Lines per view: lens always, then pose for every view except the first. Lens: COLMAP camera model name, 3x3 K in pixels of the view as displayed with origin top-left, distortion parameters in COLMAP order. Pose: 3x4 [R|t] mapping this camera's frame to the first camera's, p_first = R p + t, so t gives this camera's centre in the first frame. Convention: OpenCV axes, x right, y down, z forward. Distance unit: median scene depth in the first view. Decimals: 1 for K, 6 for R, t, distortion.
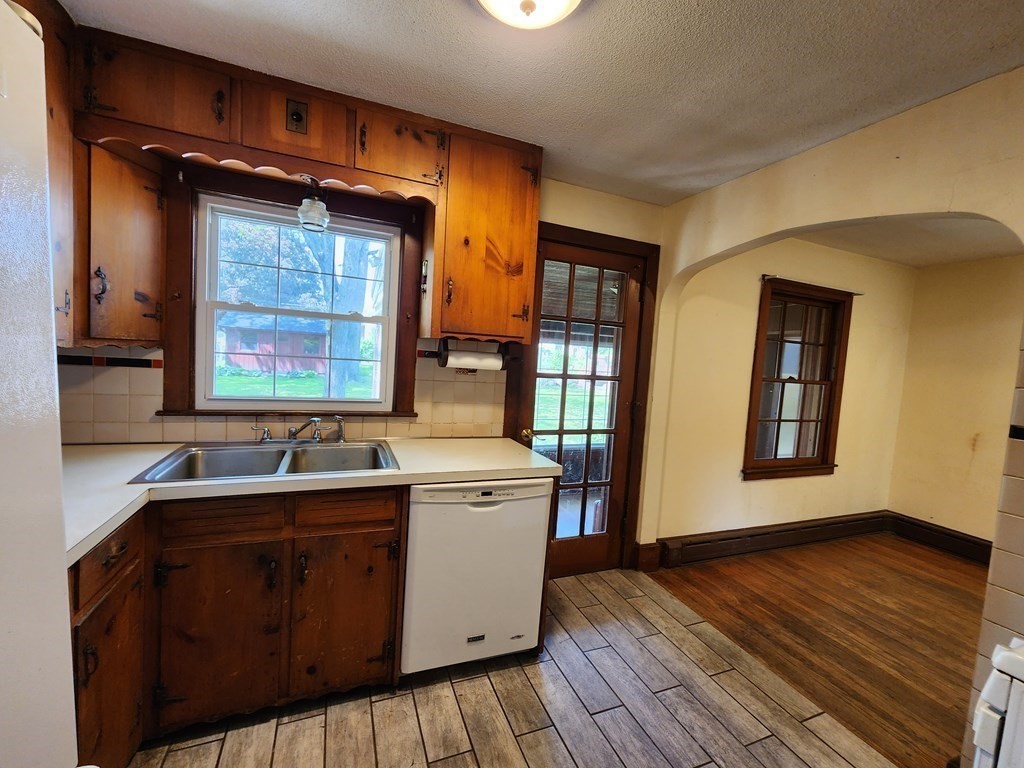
lens RADIAL K [[421.2, 0, 510.9], [0, 421.2, 383.7], [0, 0, 1]] dist [0.001774, -0.000817]
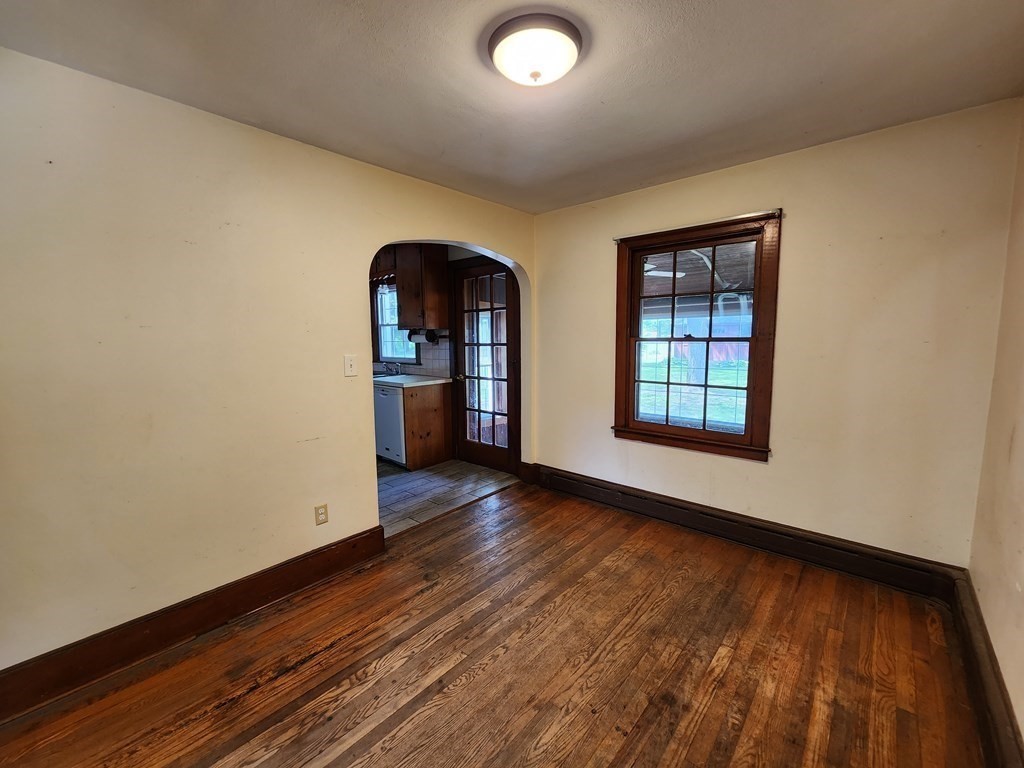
lens RADIAL K [[421.2, 0, 510.9], [0, 421.2, 383.7], [0, 0, 1]] dist [0.001774, -0.000817]
pose [[0.438861, 0.028384, -0.898107, 1.966167], [-0.018484, 0.999575, 0.022559, 0.115413], [0.898365, 0.006700, 0.439199, 0.443066]]
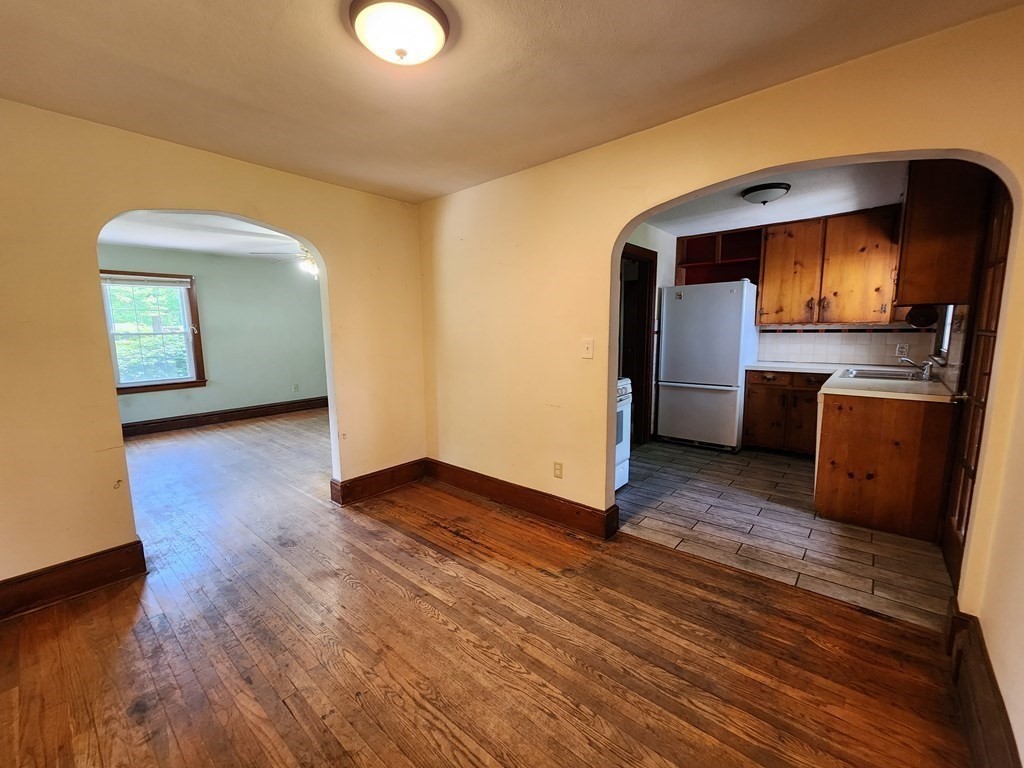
lens RADIAL K [[421.2, 0, 510.9], [0, 421.2, 383.7], [0, 0, 1]] dist [0.001774, -0.000817]
pose [[-0.889787, 0.005958, -0.456337, 1.509064], [-0.077548, 0.983400, 0.164047, 0.019729], [0.449739, 0.181355, -0.874554, 1.515373]]
